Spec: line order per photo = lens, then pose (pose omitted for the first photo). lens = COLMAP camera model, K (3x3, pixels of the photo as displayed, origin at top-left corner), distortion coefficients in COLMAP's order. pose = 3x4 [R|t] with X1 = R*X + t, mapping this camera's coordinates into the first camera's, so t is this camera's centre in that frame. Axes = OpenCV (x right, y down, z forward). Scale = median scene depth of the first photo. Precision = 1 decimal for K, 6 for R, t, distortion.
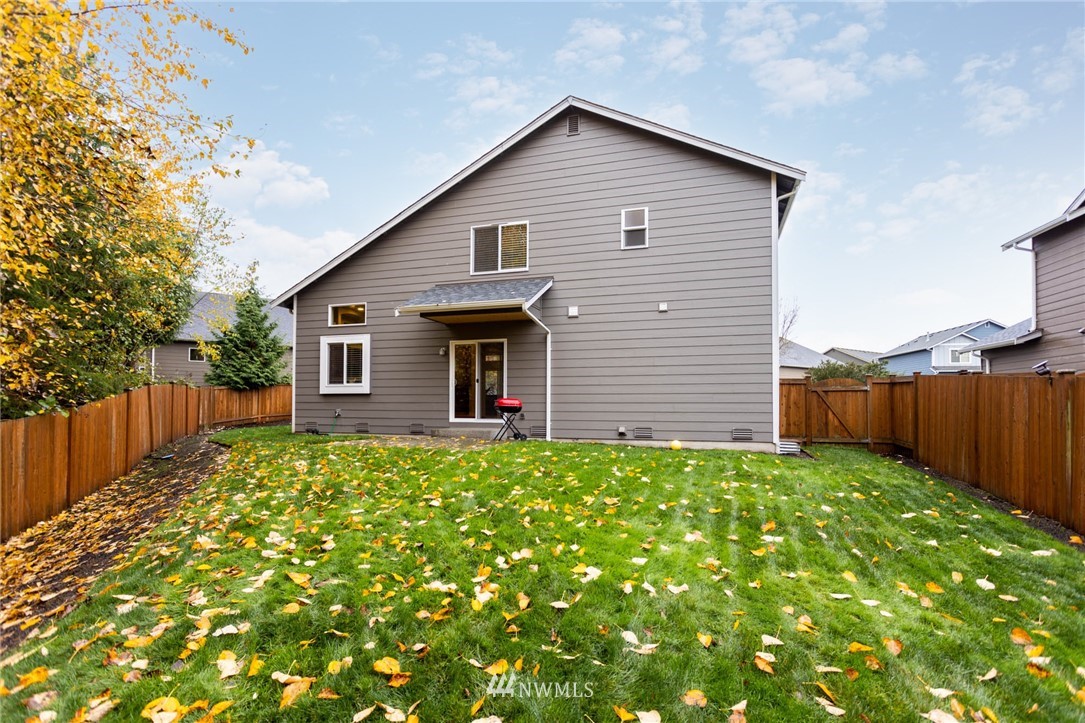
lens RADIAL K [[513.4, 0, 550.6], [0, 513.4, 400.4], [0, 0, 1]] dist [0.023203, 0.000597]
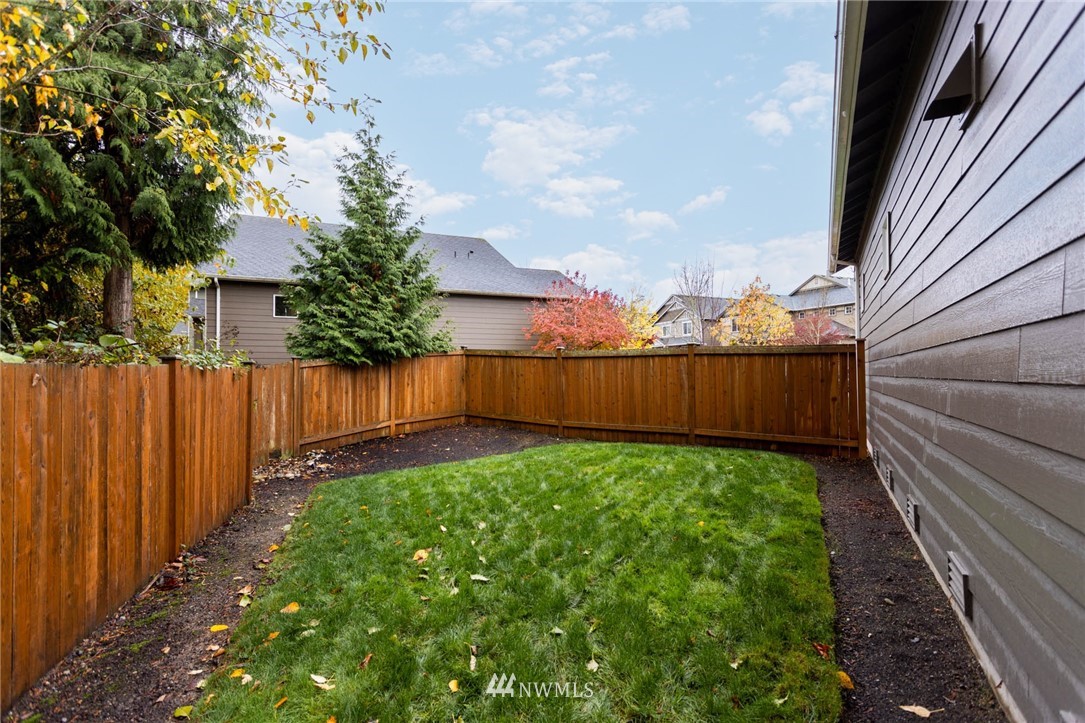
lens RADIAL K [[513.4, 0, 542.0], [0, 513.4, 362.7], [0, 0, 1]] dist [0.023203, 0.000597]
pose [[0.985436, -0.012072, -0.169618, -0.362214], [0.011868, 0.999927, -0.002214, -0.021214], [0.169633, 0.000169, 0.985507, 0.584840]]
